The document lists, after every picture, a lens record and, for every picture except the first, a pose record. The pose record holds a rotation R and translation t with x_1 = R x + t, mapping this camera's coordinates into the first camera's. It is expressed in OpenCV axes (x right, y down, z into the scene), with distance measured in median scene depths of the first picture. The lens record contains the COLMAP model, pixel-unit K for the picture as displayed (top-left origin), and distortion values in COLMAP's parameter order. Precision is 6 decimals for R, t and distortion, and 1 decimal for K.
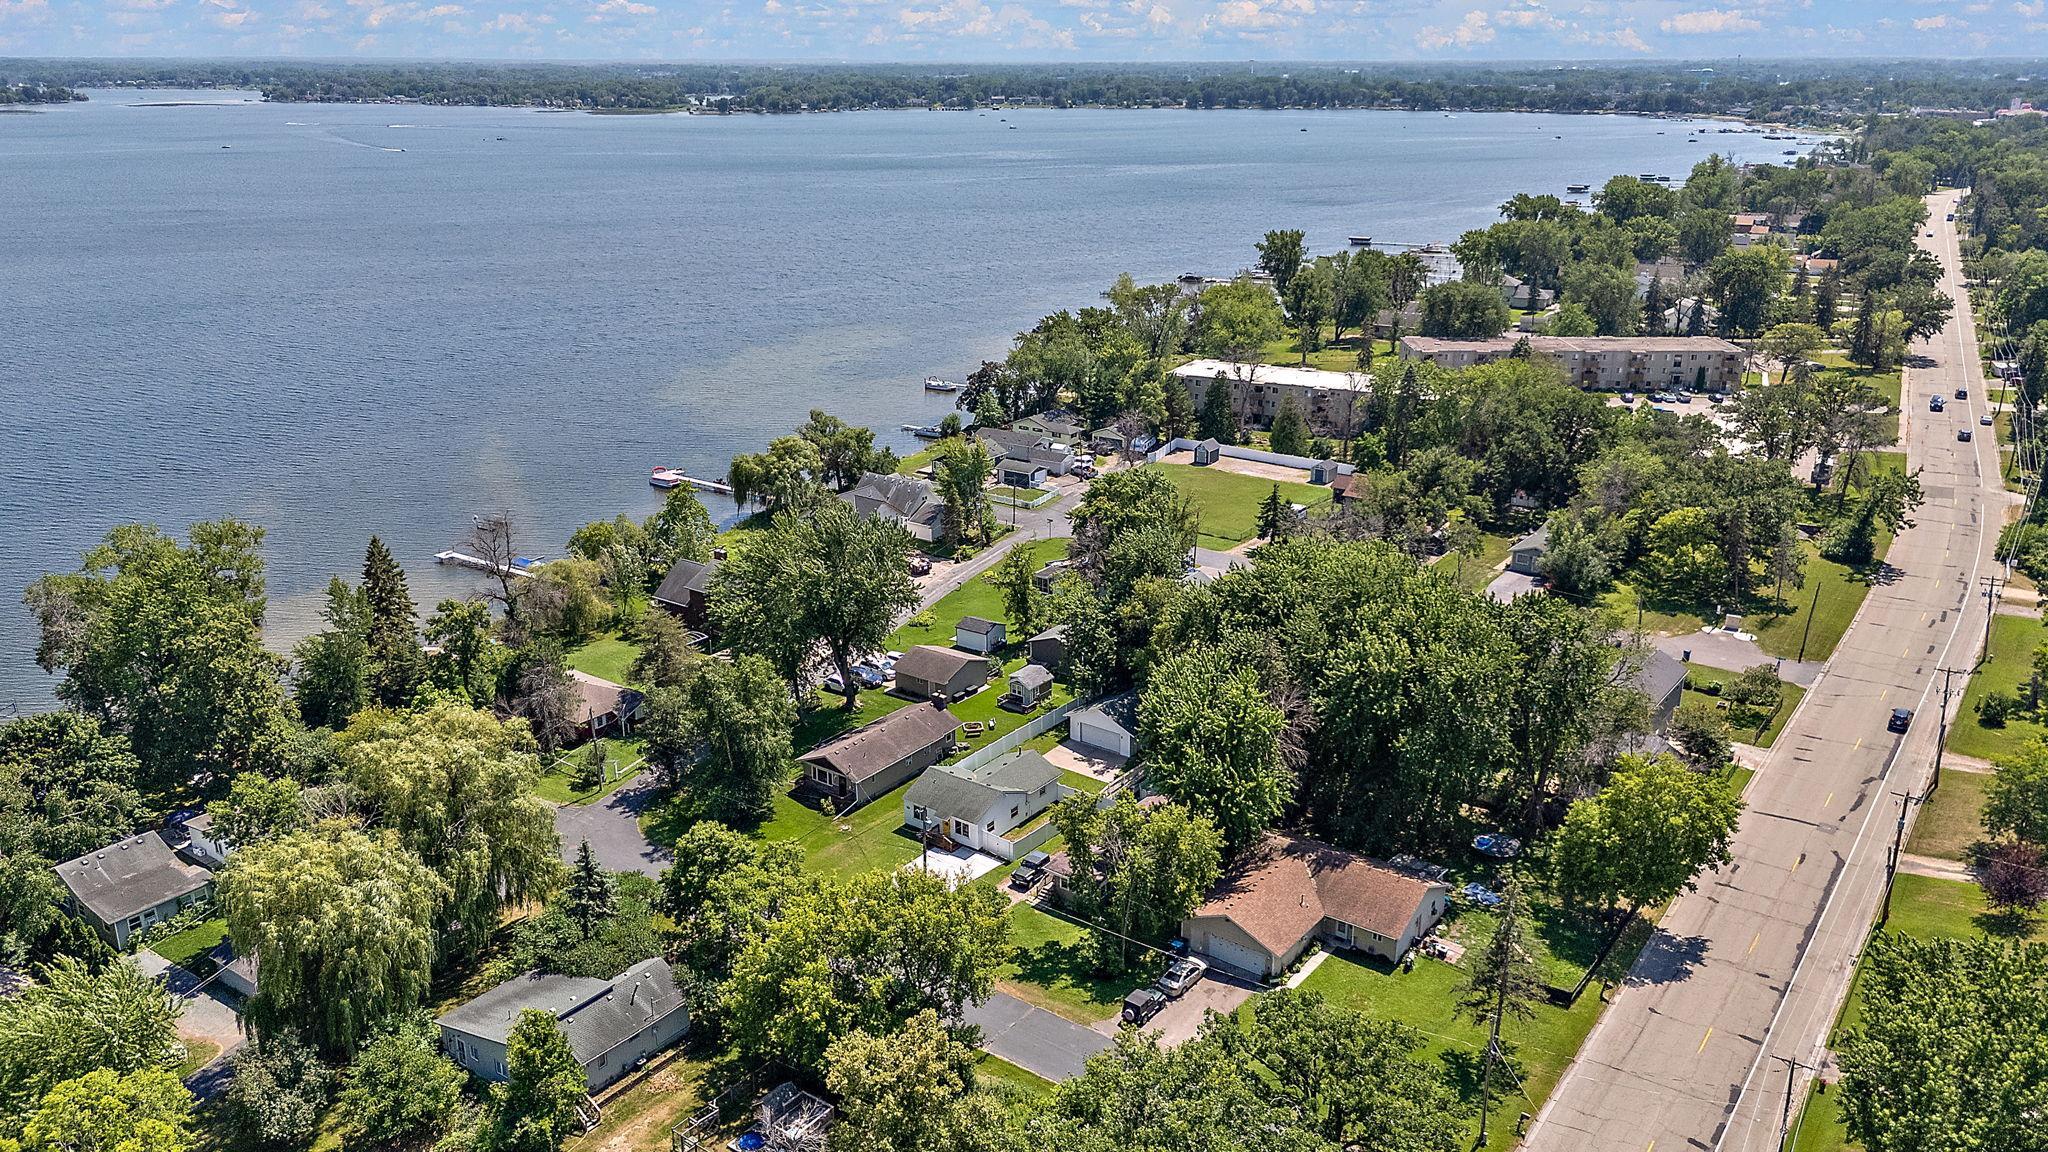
lens RADIAL K [[1561.5, 0, 1024.0], [0, 1561.5, 576.0], [0, 0, 1]] dist [0.108163, -0.091730]
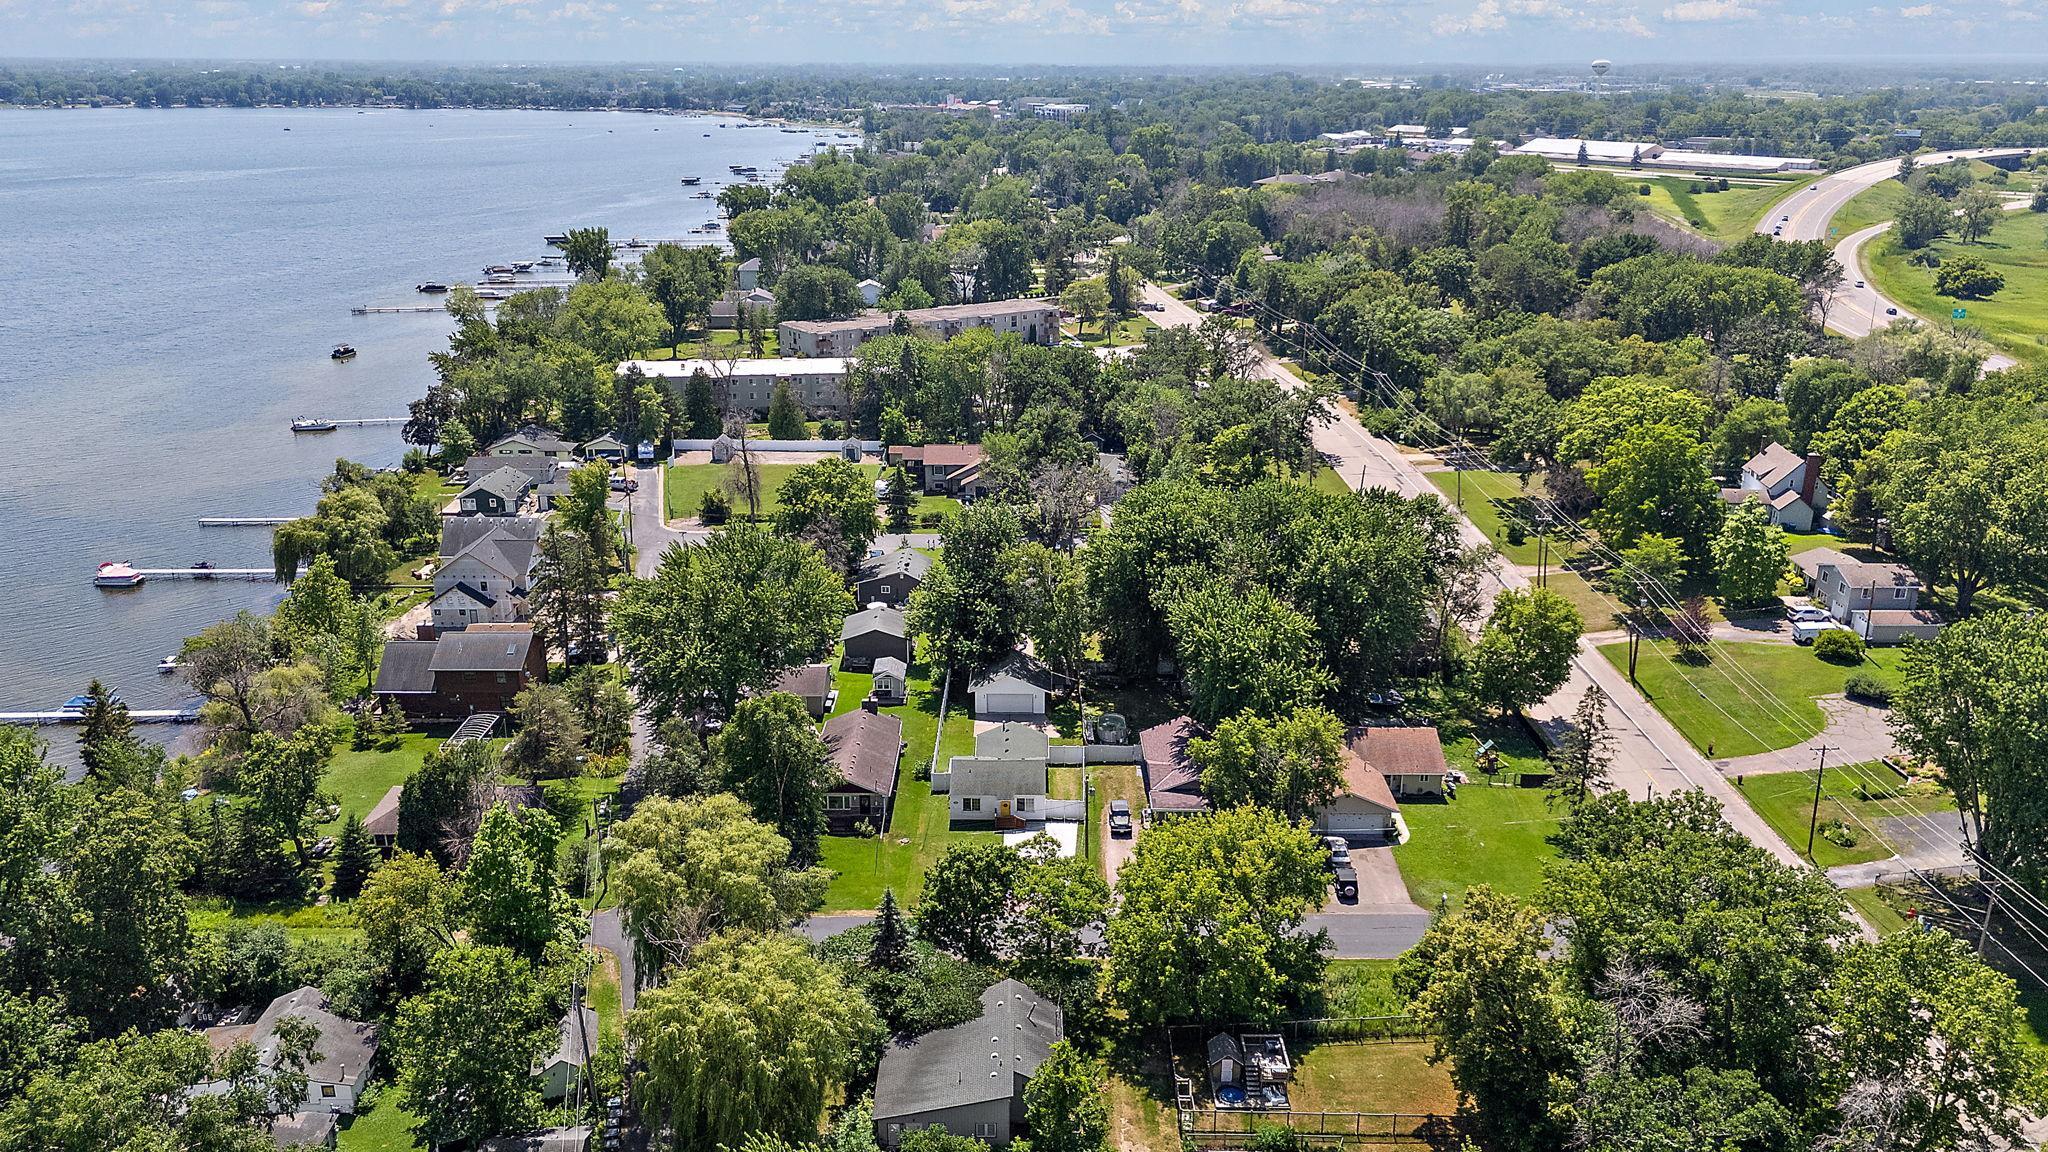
lens RADIAL K [[1561.5, 0, 1024.0], [0, 1561.5, 576.0], [0, 0, 1]] dist [0.108163, -0.091730]
pose [[0.819809, -0.187007, 0.541240, -0.262575], [0.186522, 0.980832, 0.056372, -0.019515], [-0.541408, 0.054739, 0.838976, 0.064540]]
